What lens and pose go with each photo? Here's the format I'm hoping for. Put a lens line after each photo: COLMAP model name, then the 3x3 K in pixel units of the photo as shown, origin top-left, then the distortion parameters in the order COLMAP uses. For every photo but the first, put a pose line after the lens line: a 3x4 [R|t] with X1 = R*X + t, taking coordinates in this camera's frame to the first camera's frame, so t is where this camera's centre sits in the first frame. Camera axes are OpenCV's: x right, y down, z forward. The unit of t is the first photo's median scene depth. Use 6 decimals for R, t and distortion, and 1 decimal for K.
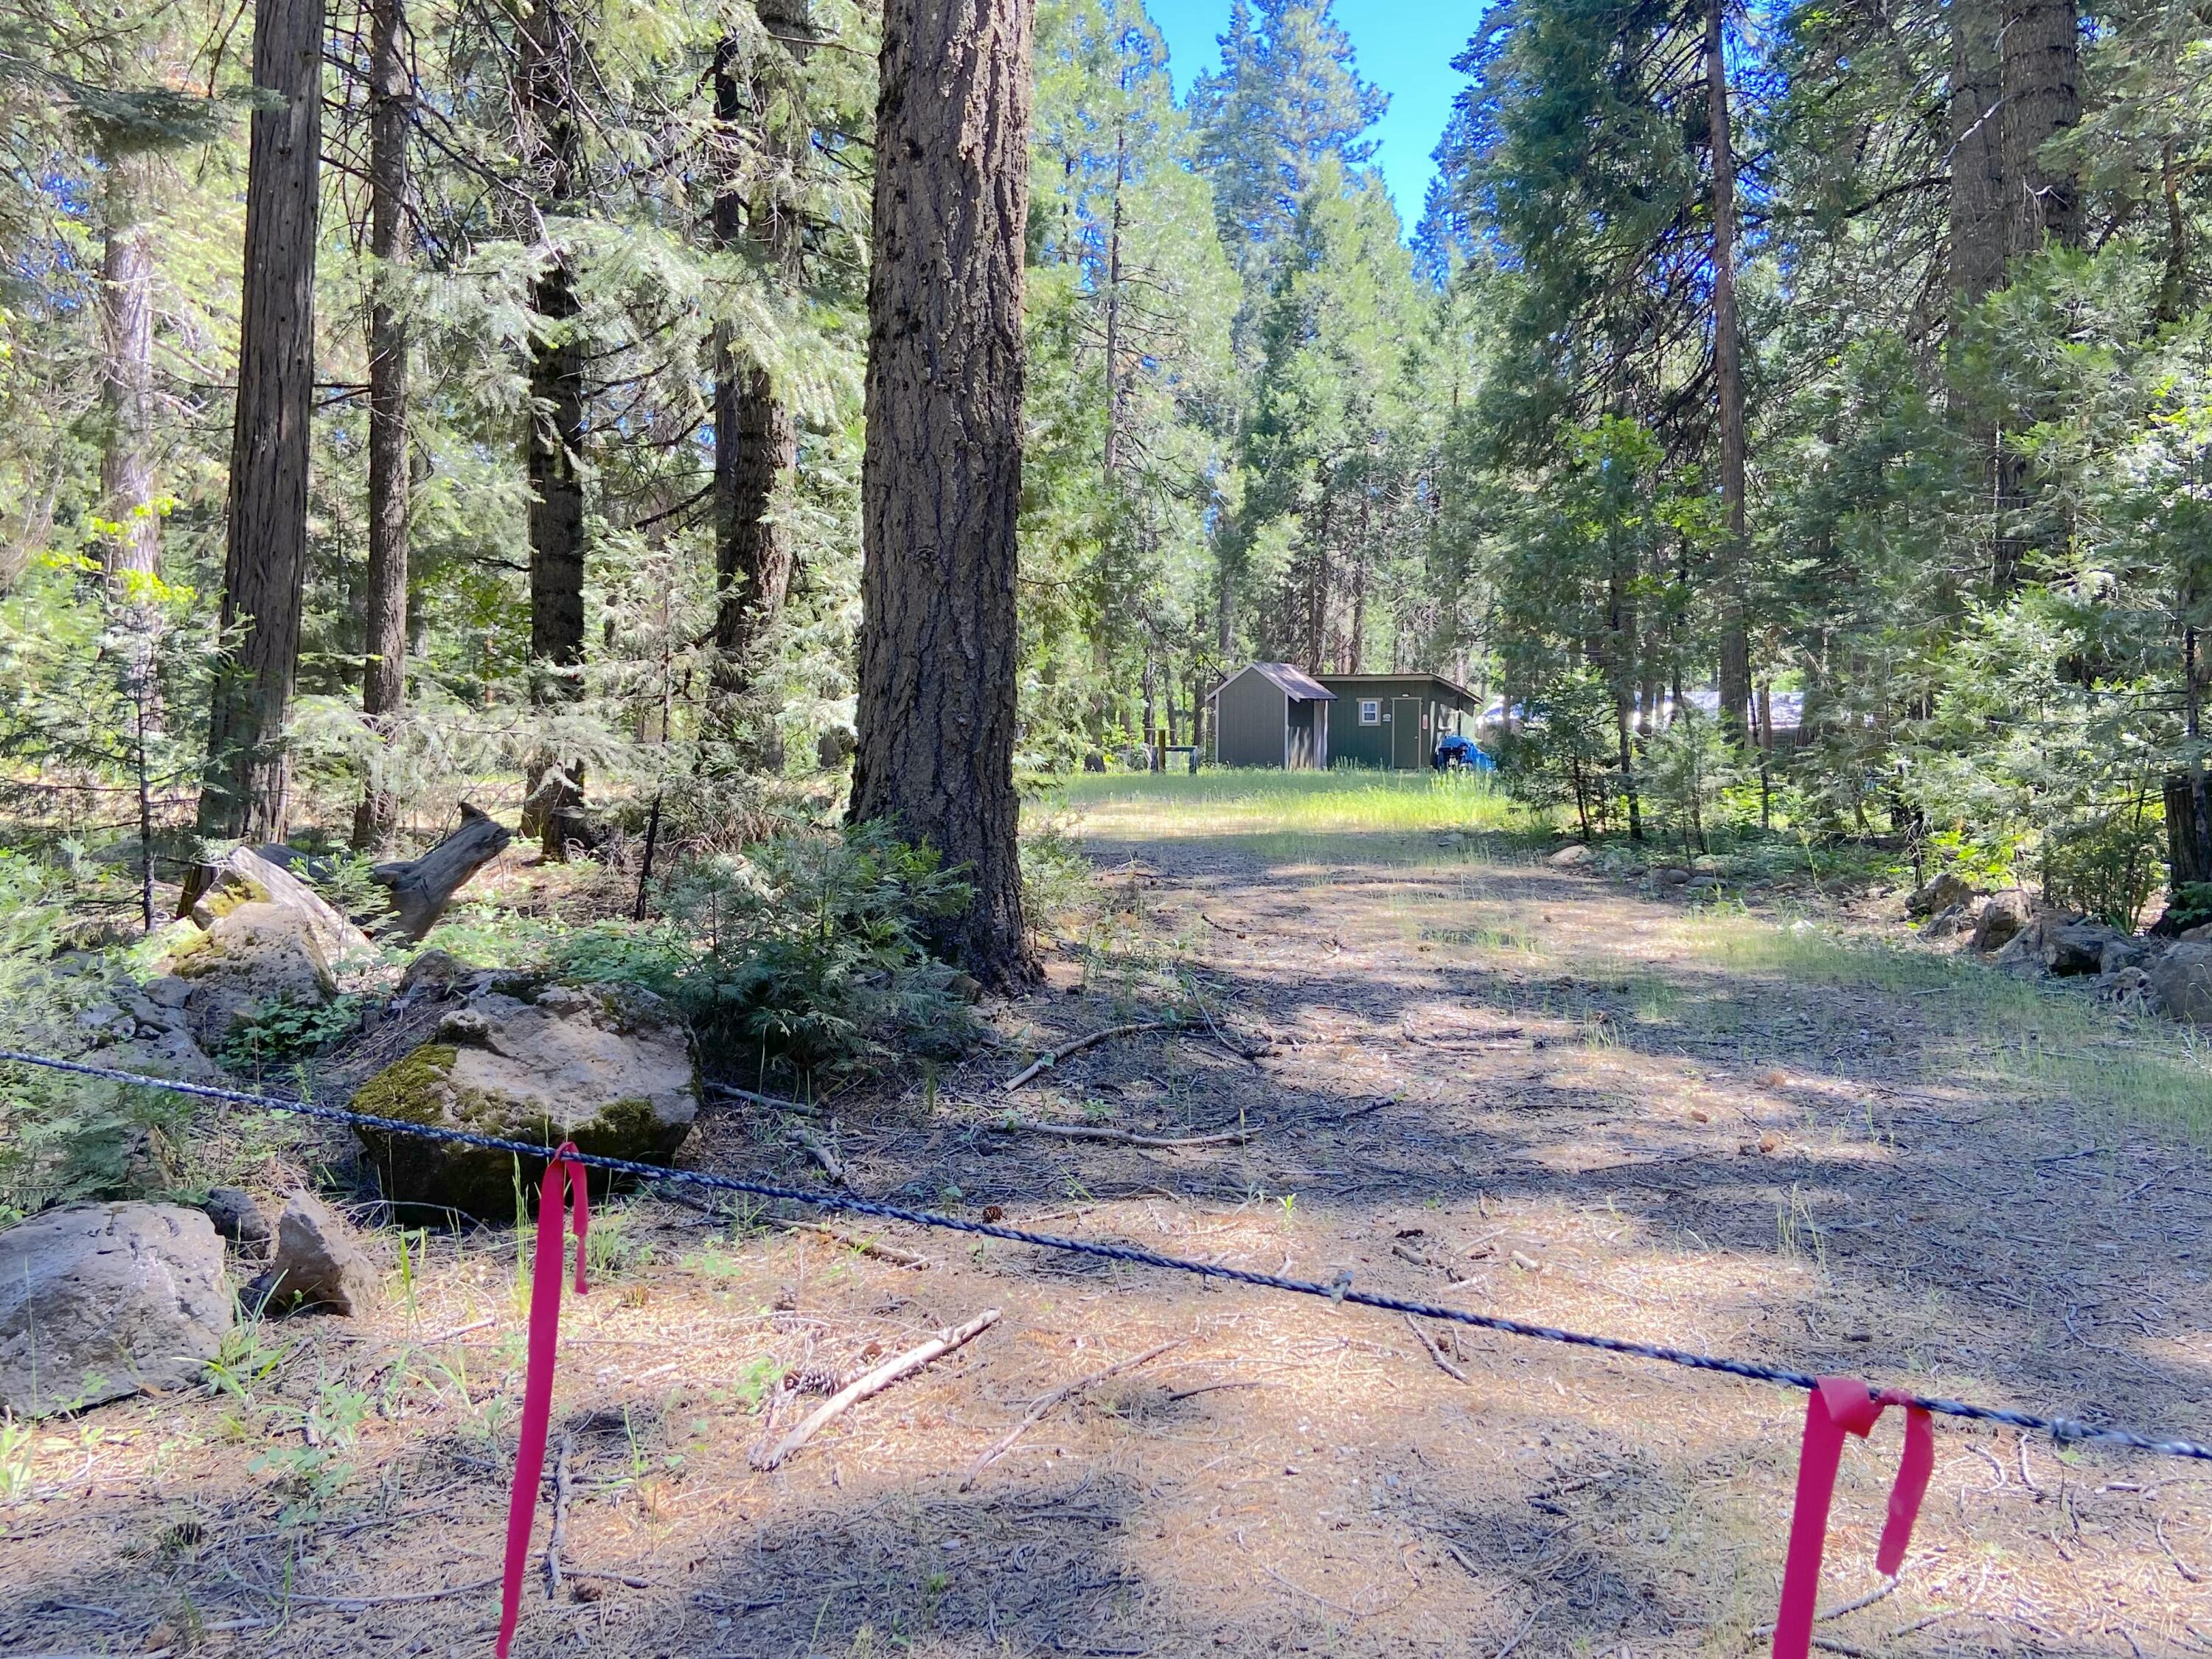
lens RADIAL K [[1885.1, 0, 1106.0], [0, 1885.1, 829.5], [0, 0, 1]] dist [0.039806, -0.003283]
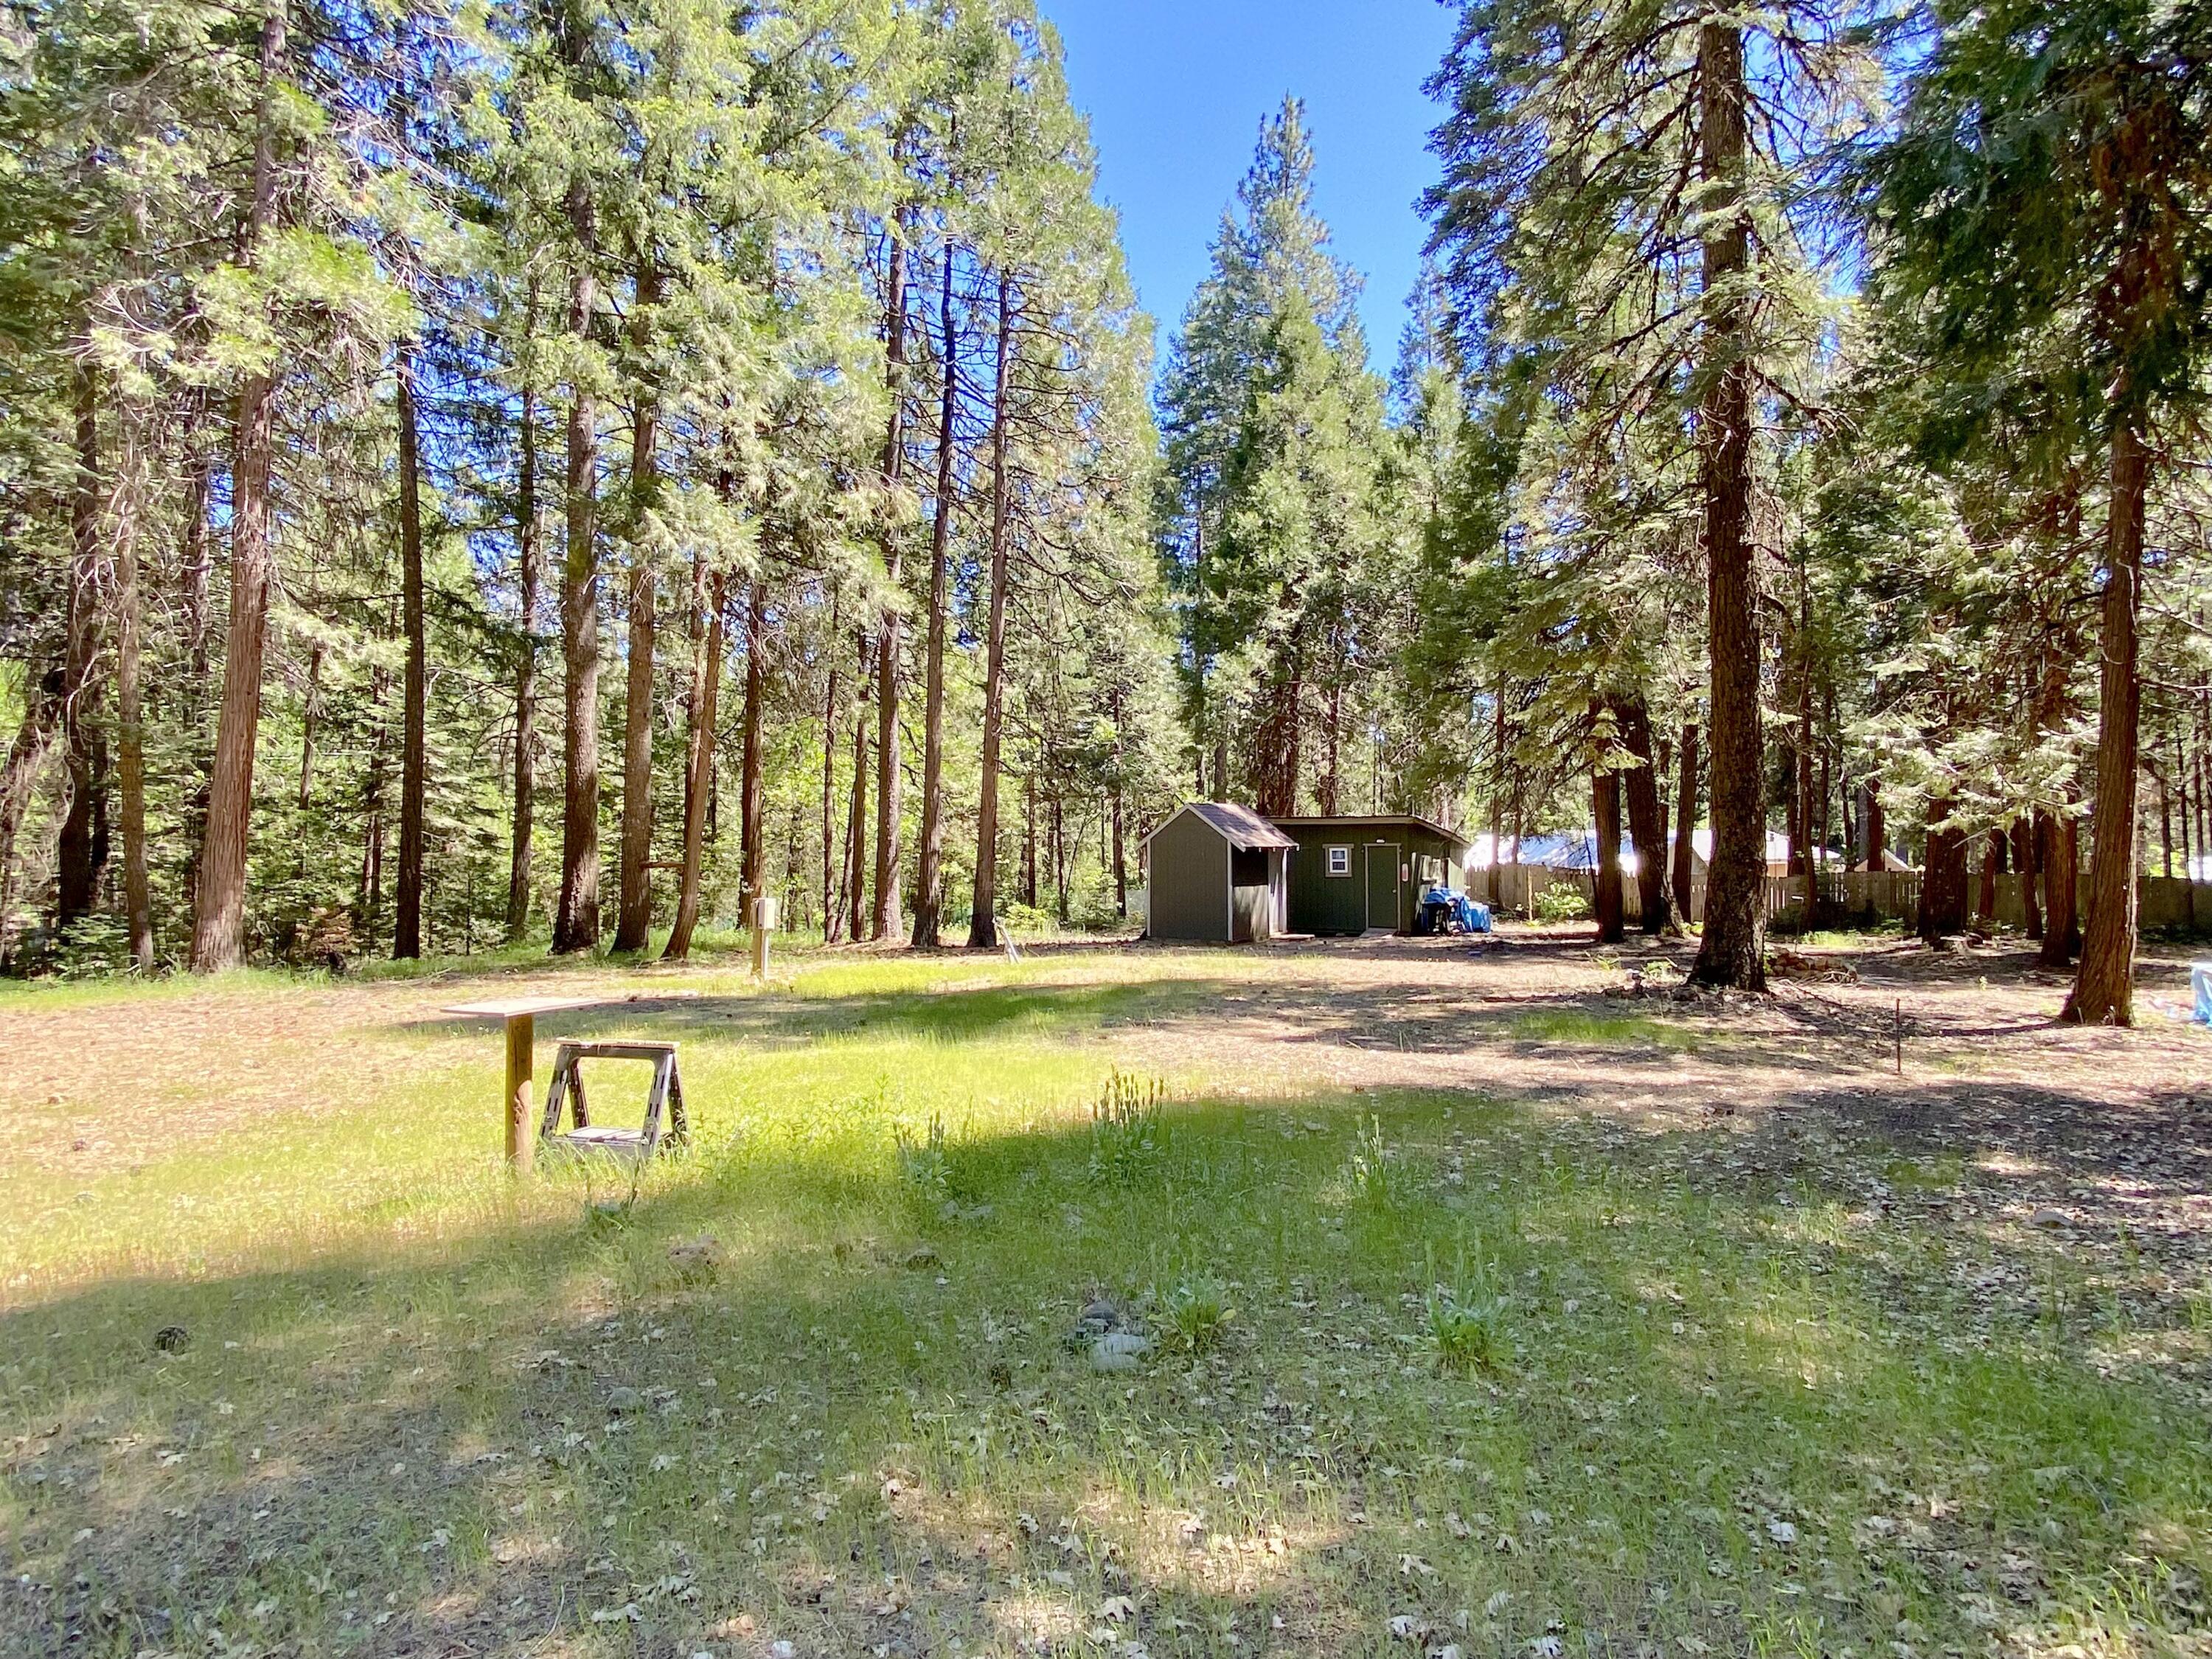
lens RADIAL K [[1242.4, 0, 1116.0], [0, 1242.4, 836.4], [0, 0, 1]] dist [0.045835, -0.051678]
pose [[0.996980, -0.005346, -0.077476, 0.082447], [0.000325, 0.997906, -0.064675, -0.036778], [0.077659, 0.064454, 0.994894, 0.429628]]
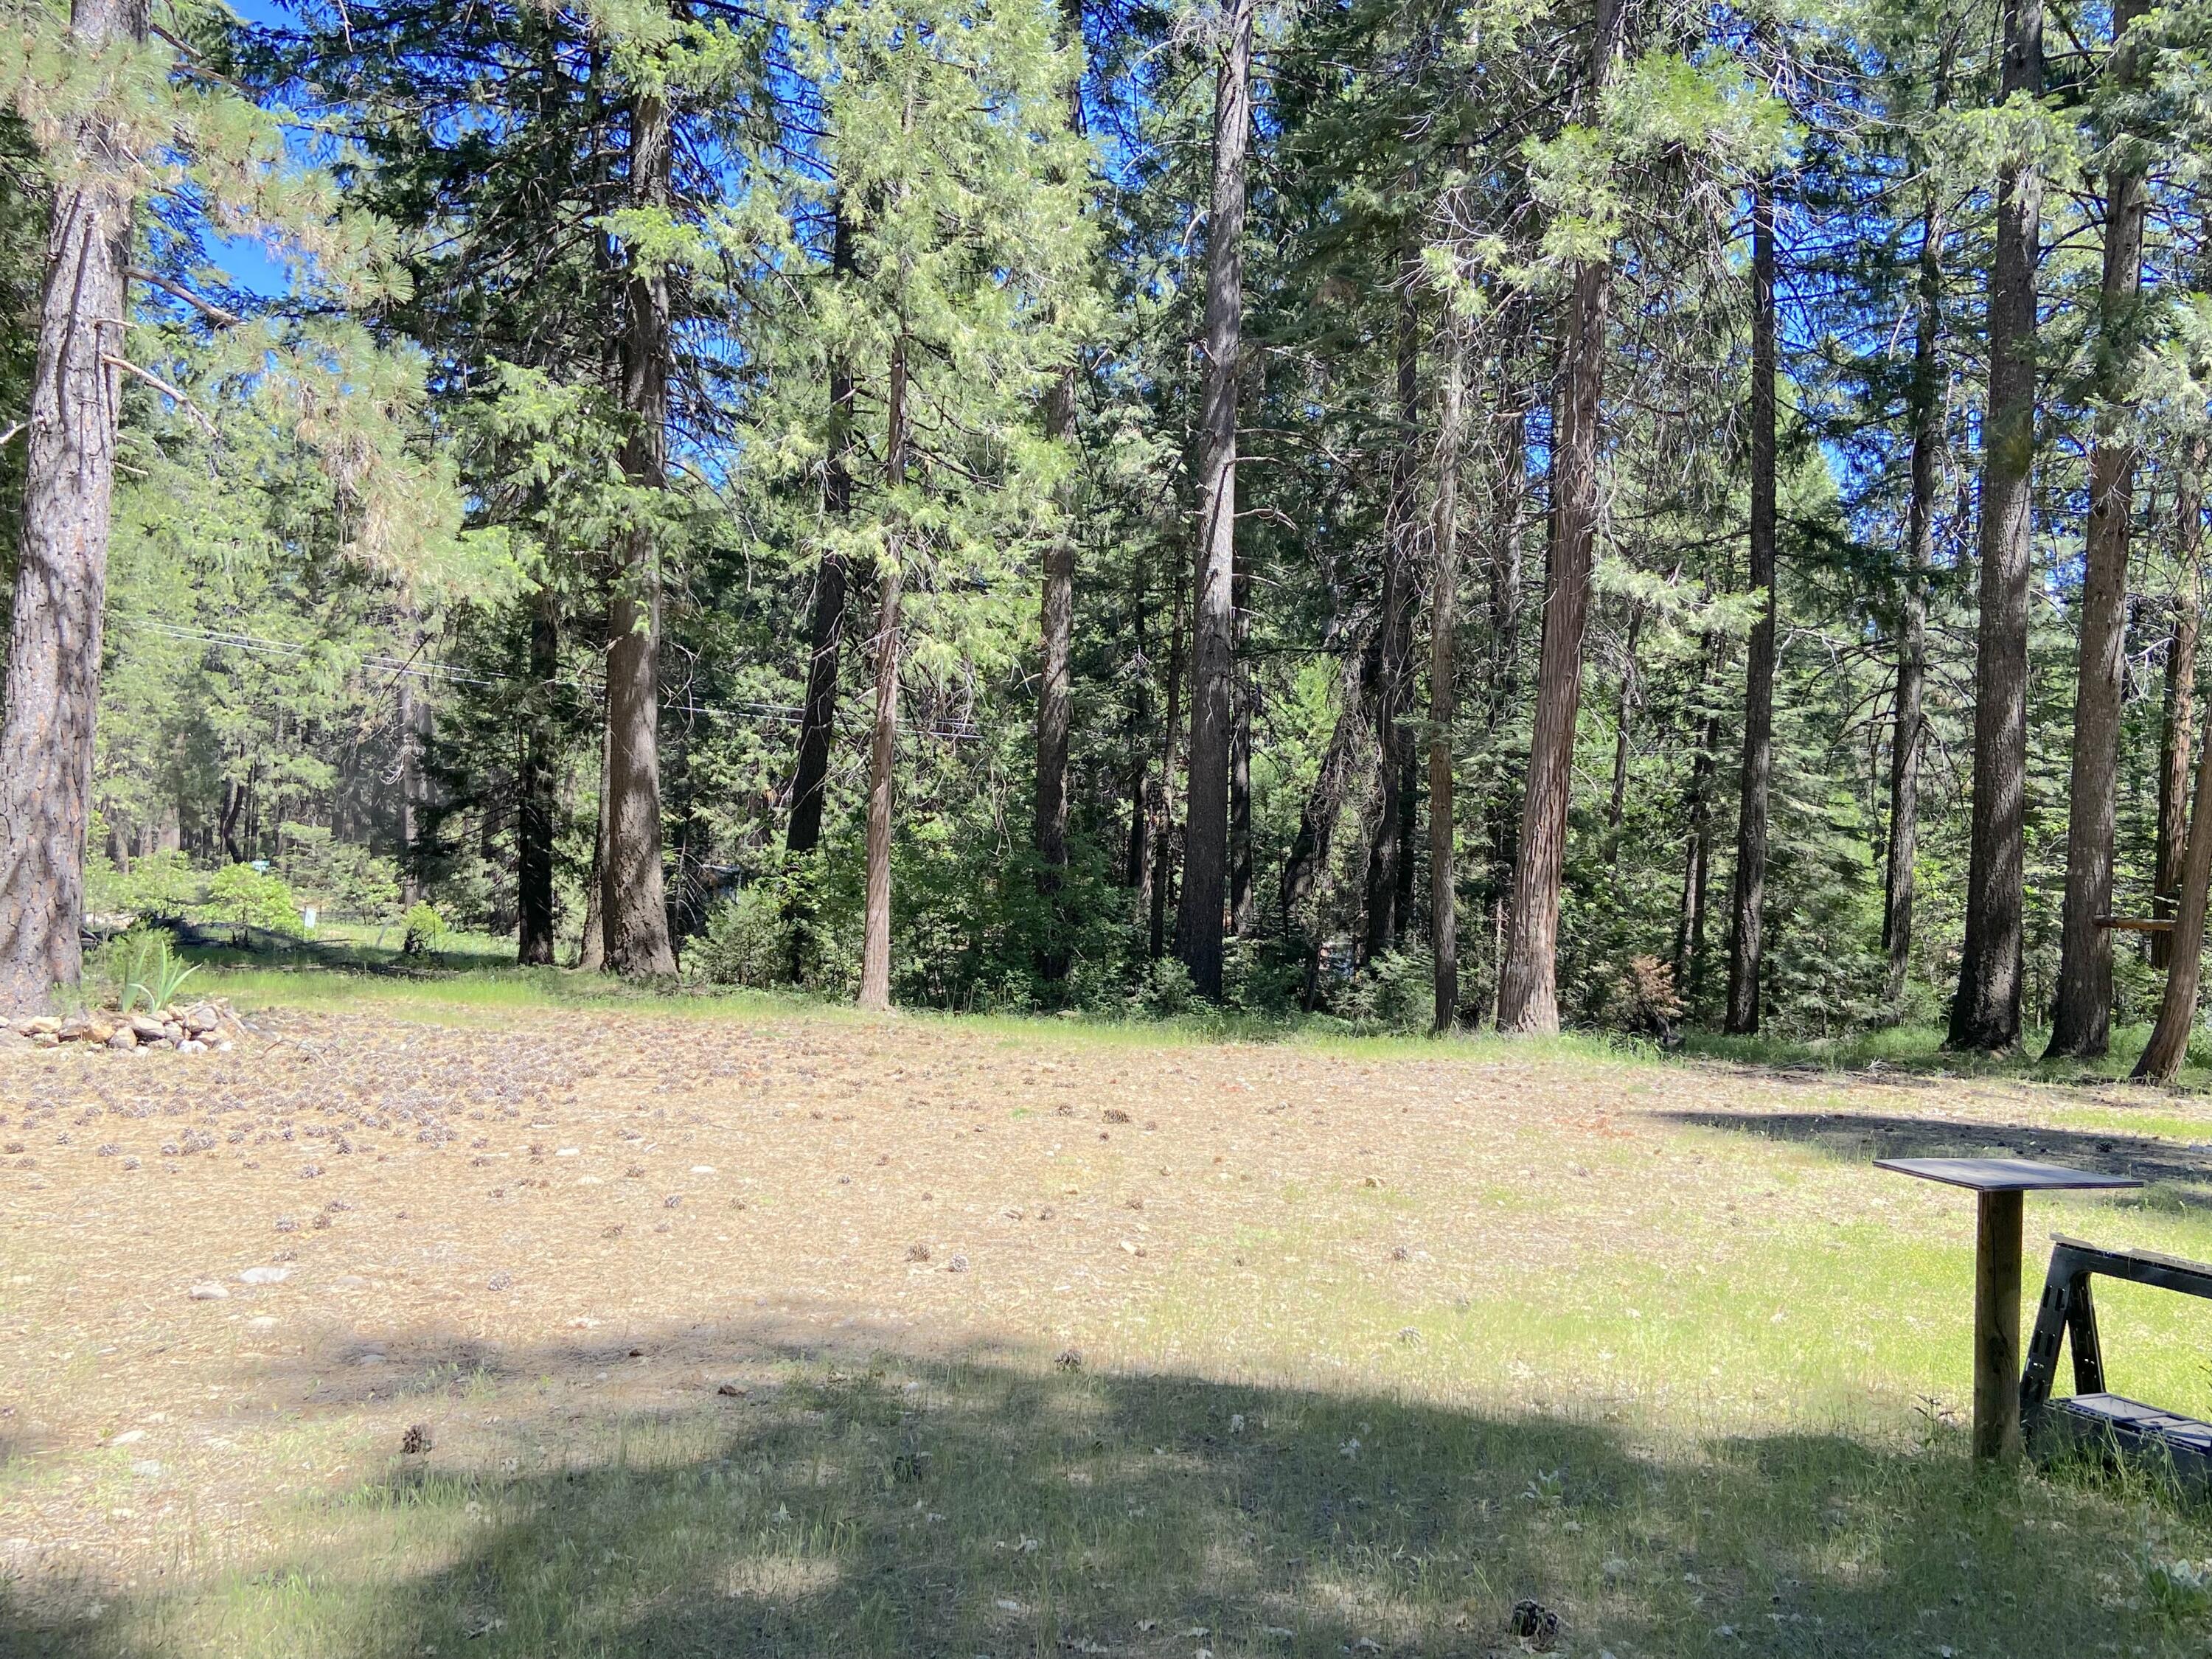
lens RADIAL K [[1792.3, 0, 1132.8], [0, 1792.3, 837.7], [0, 0, 1]] dist [0.120802, -0.165424]
pose [[0.616947, 0.007899, -0.786965, 0.065020], [-0.072748, 0.996241, -0.047032, -0.039520], [0.783636, 0.086266, 0.615202, 0.442681]]
